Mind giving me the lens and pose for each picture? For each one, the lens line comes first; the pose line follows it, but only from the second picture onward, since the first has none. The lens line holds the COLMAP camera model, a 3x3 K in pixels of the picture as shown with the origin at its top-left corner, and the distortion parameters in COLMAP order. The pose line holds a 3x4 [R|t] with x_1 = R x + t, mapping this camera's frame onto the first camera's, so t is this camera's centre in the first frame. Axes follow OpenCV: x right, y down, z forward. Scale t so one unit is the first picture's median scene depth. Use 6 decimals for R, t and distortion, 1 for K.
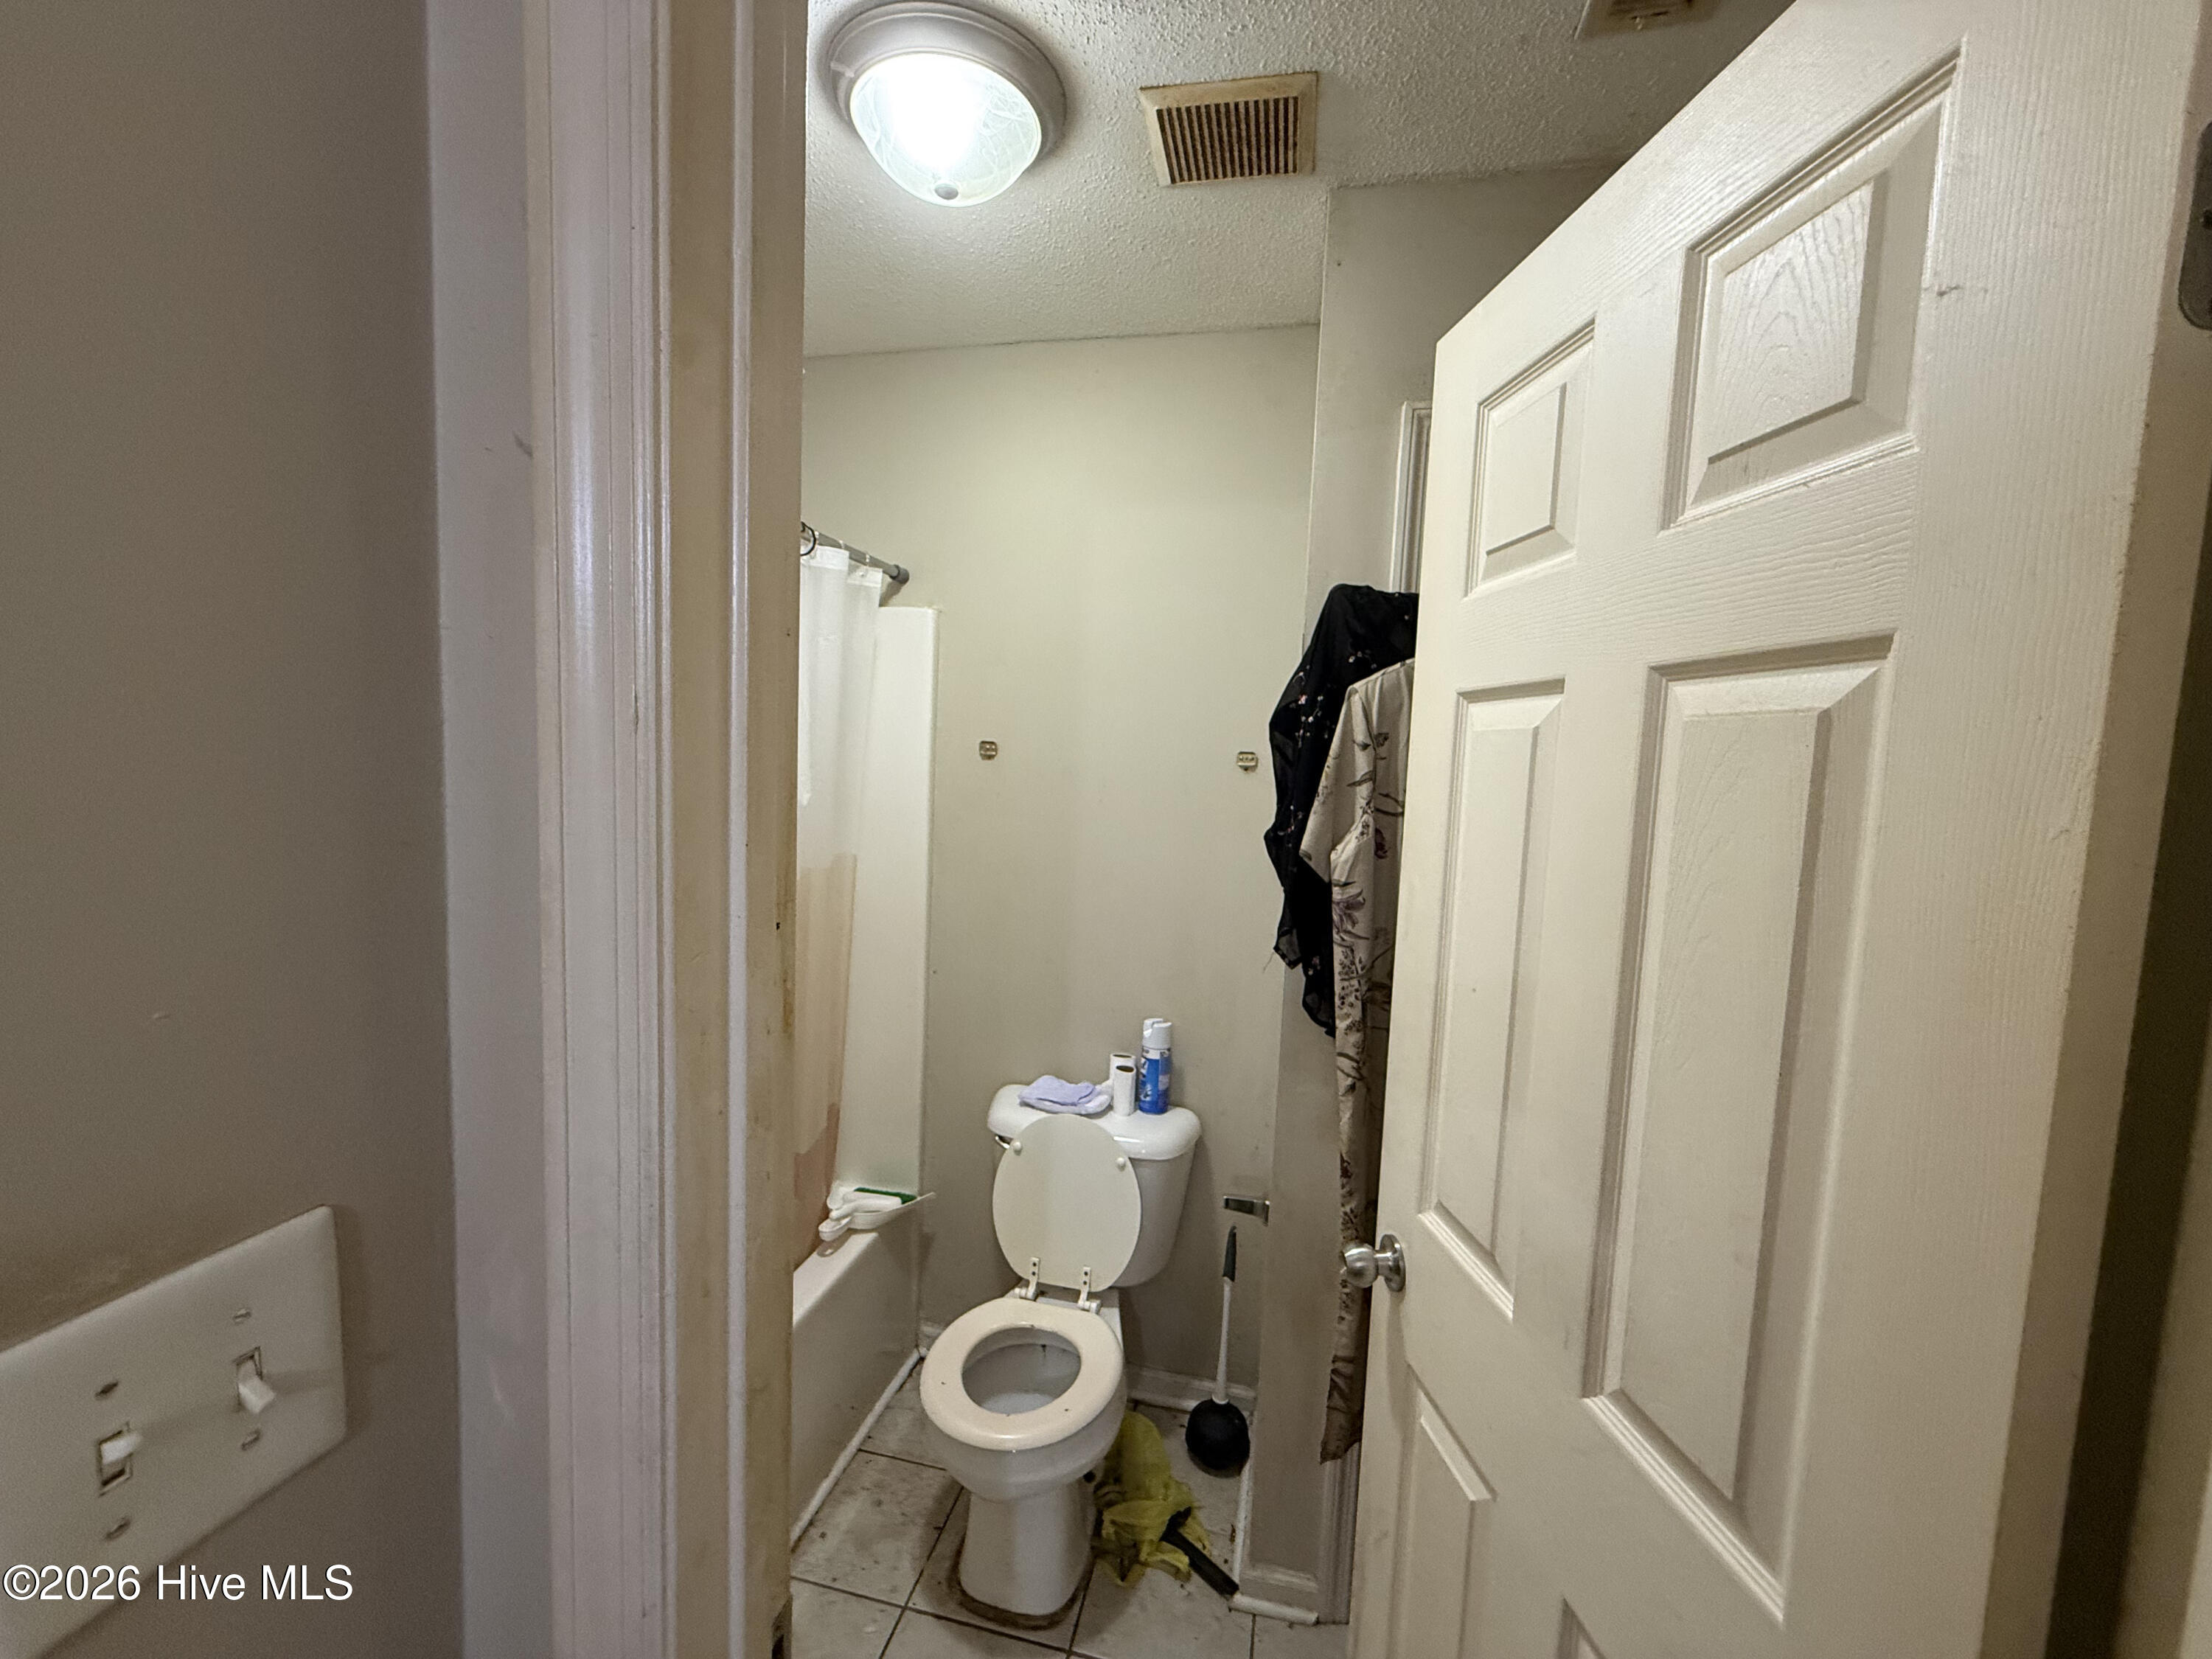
lens RADIAL K [[870.4, 0, 1104.2], [0, 870.4, 835.7], [0, 0, 1]] dist [-0.000990, -0.002237]
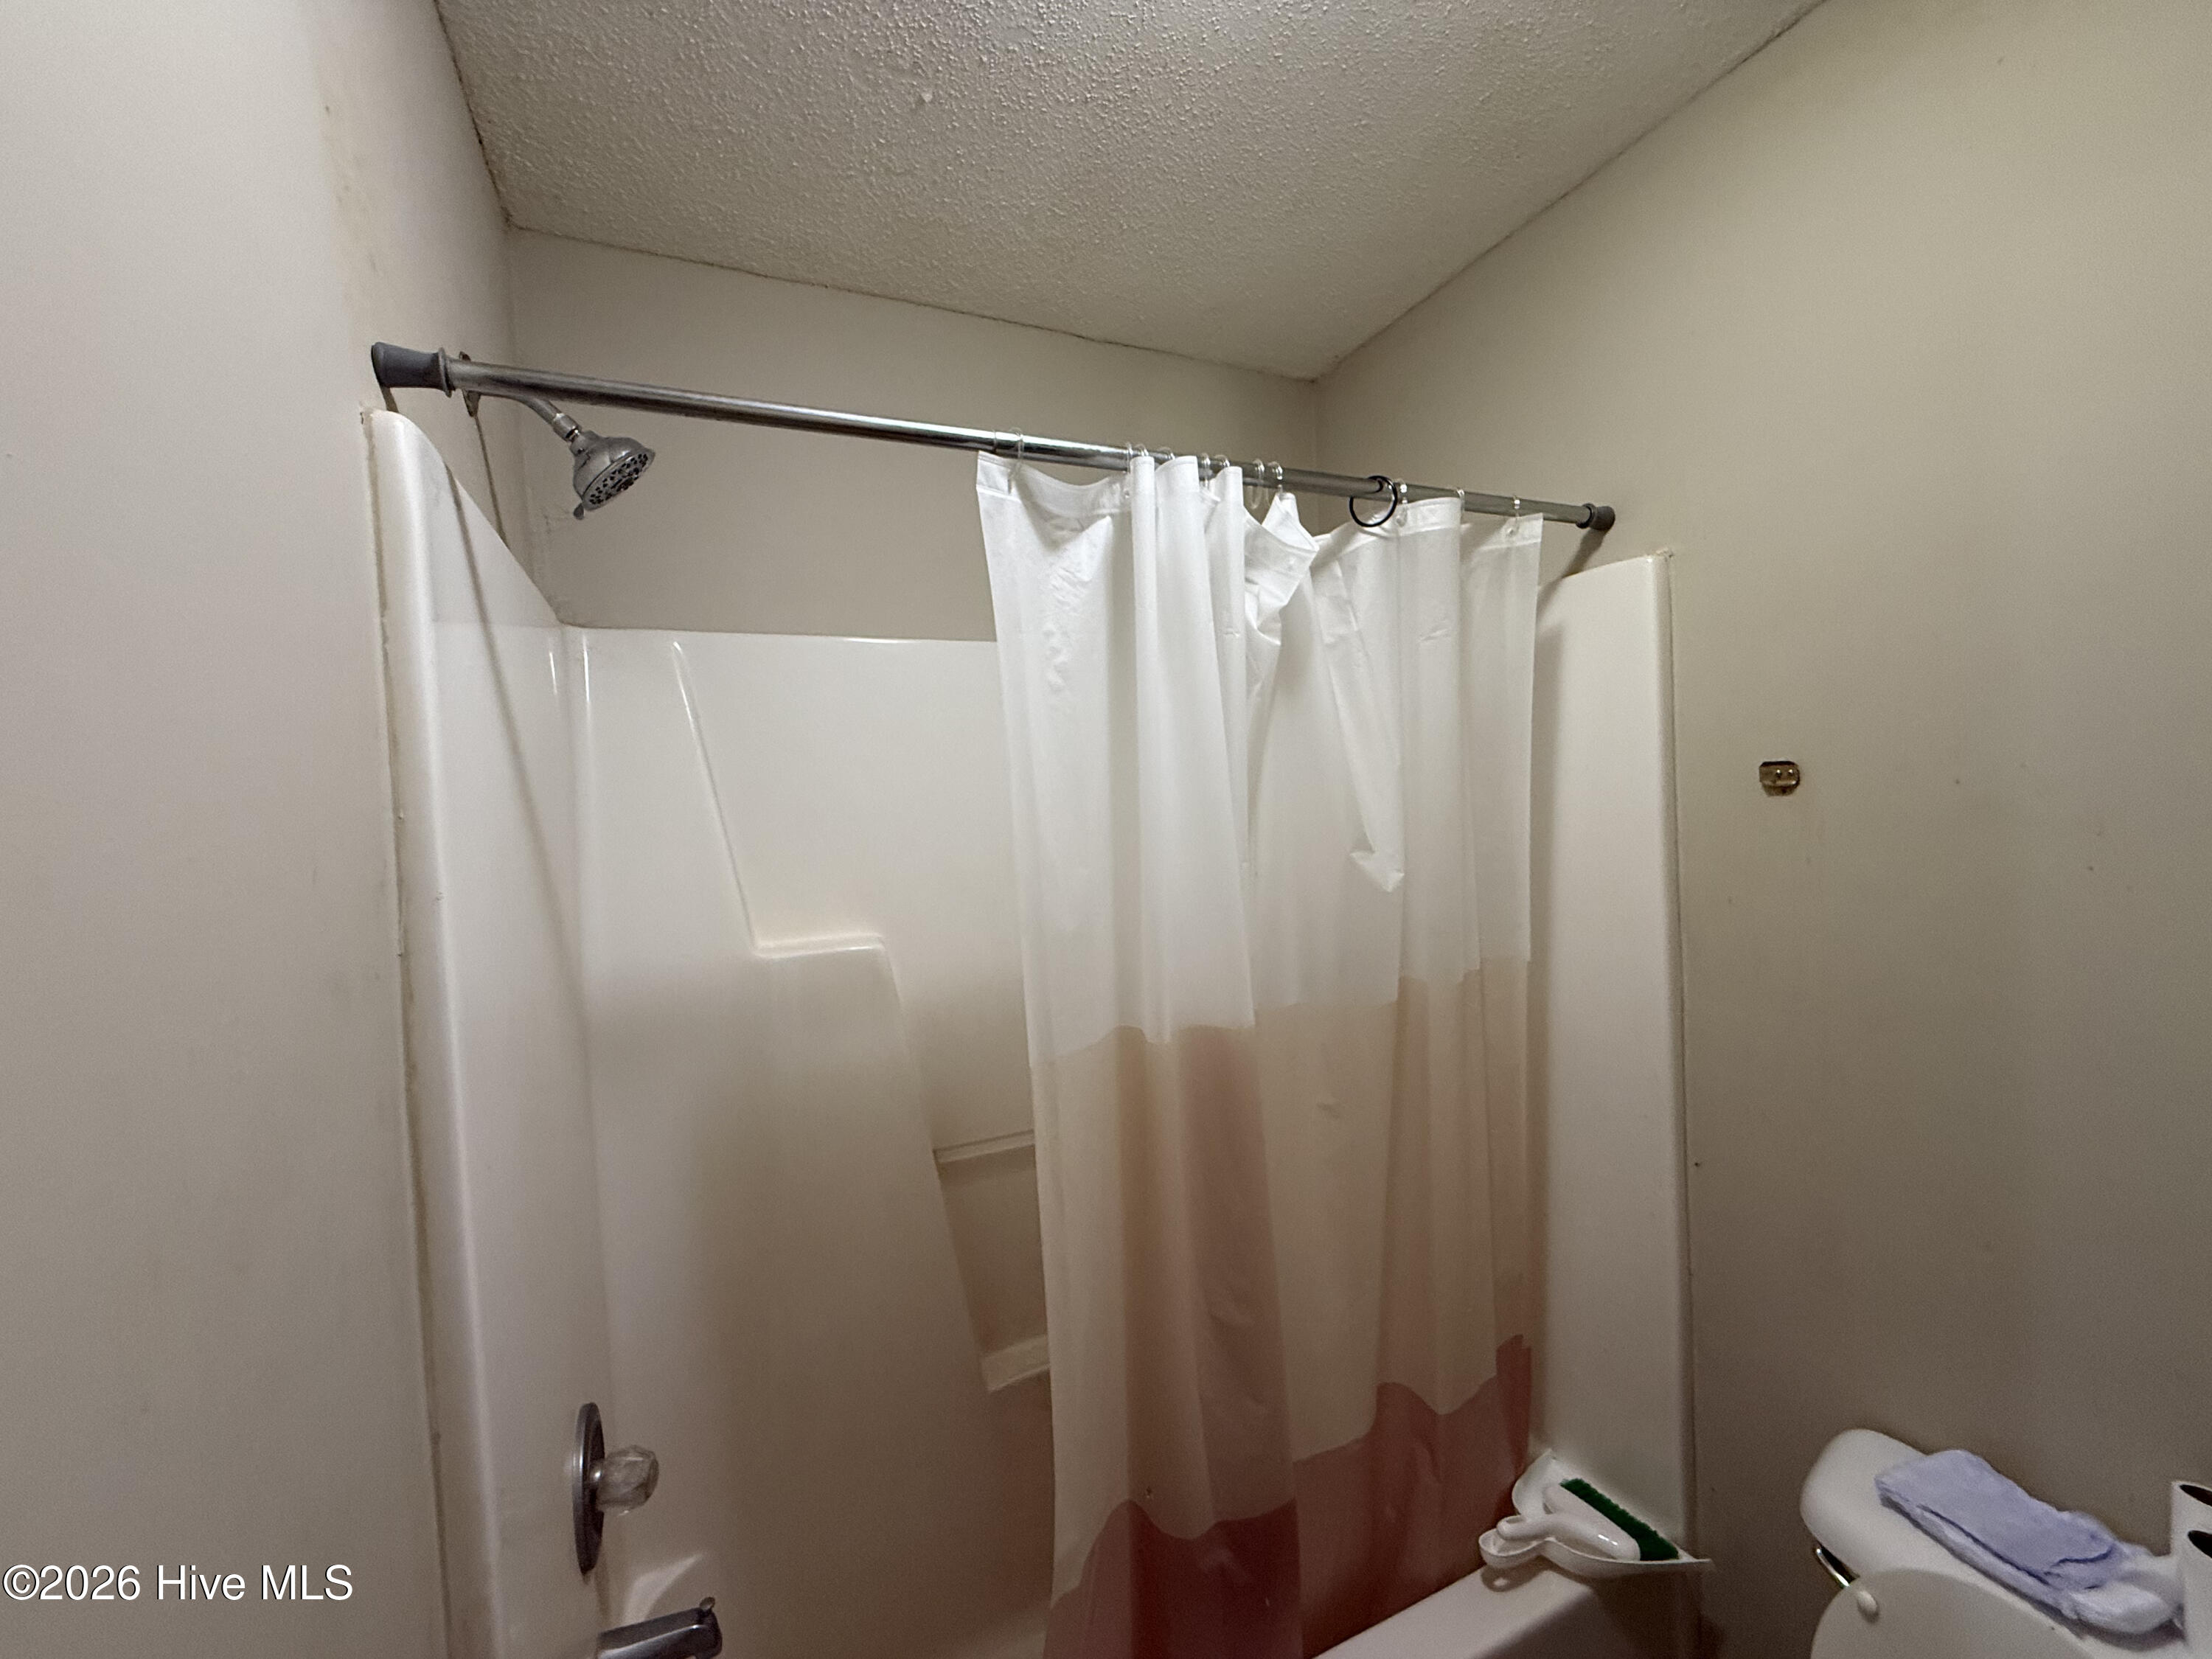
lens RADIAL K [[870.4, 0, 1104.2], [0, 870.4, 835.7], [0, 0, 1]] dist [-0.000990, -0.002237]
pose [[0.596150, -0.050490, -0.801284, 0.047377], [0.005536, 0.998255, -0.058783, -0.033005], [0.802854, 0.030607, 0.595390, 0.344655]]
